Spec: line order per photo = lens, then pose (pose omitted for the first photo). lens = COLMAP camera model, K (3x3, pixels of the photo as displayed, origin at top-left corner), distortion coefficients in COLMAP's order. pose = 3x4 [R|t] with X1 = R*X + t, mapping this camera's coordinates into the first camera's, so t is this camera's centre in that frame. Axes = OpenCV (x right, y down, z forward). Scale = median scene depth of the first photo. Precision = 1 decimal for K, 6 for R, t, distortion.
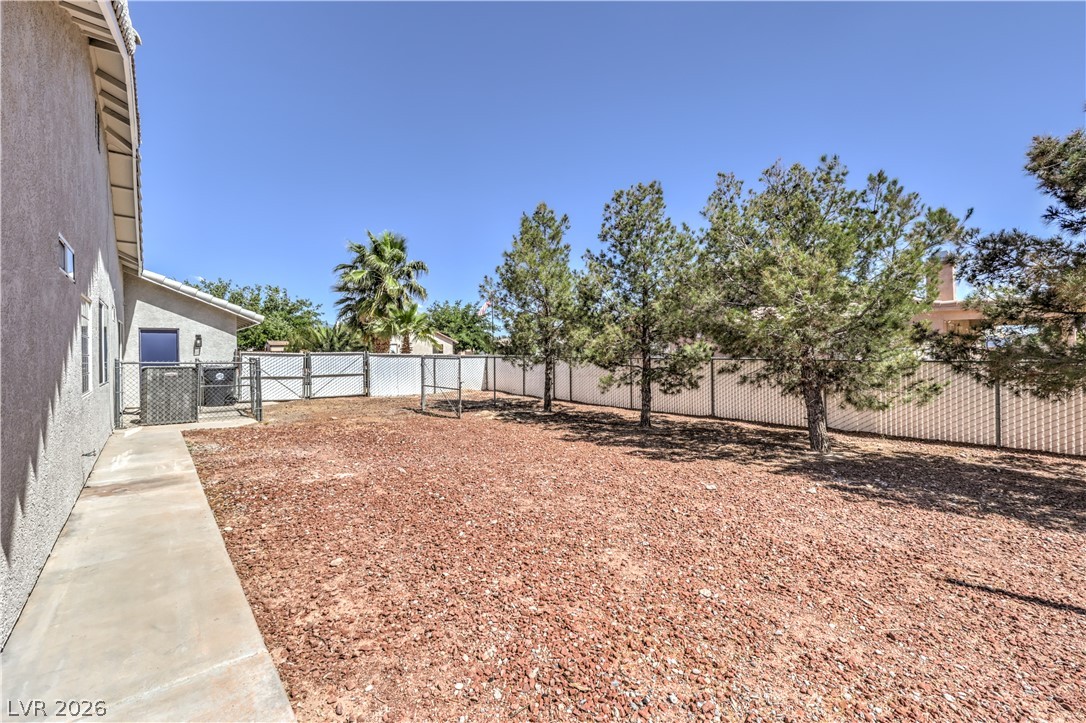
lens RADIAL K [[435.8, 0, 544.5], [0, 435.8, 360.6], [0, 0, 1]] dist [0.000345, 0.000070]
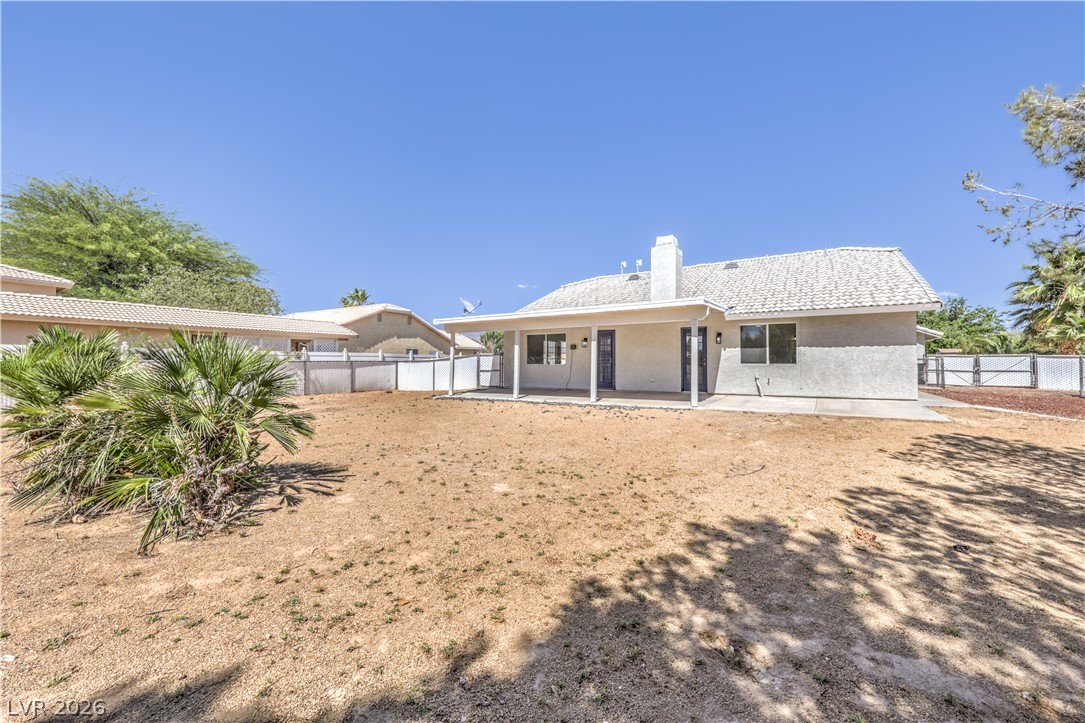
lens RADIAL K [[435.4, 0, 544.0], [0, 435.4, 360.6], [0, 0, 1]] dist [0.000345, 0.000070]
pose [[0.269406, -0.013962, -0.962926, 0.407806], [-0.009794, 0.999803, -0.017237, 0.032534], [0.962977, 0.014074, 0.269216, -0.688874]]
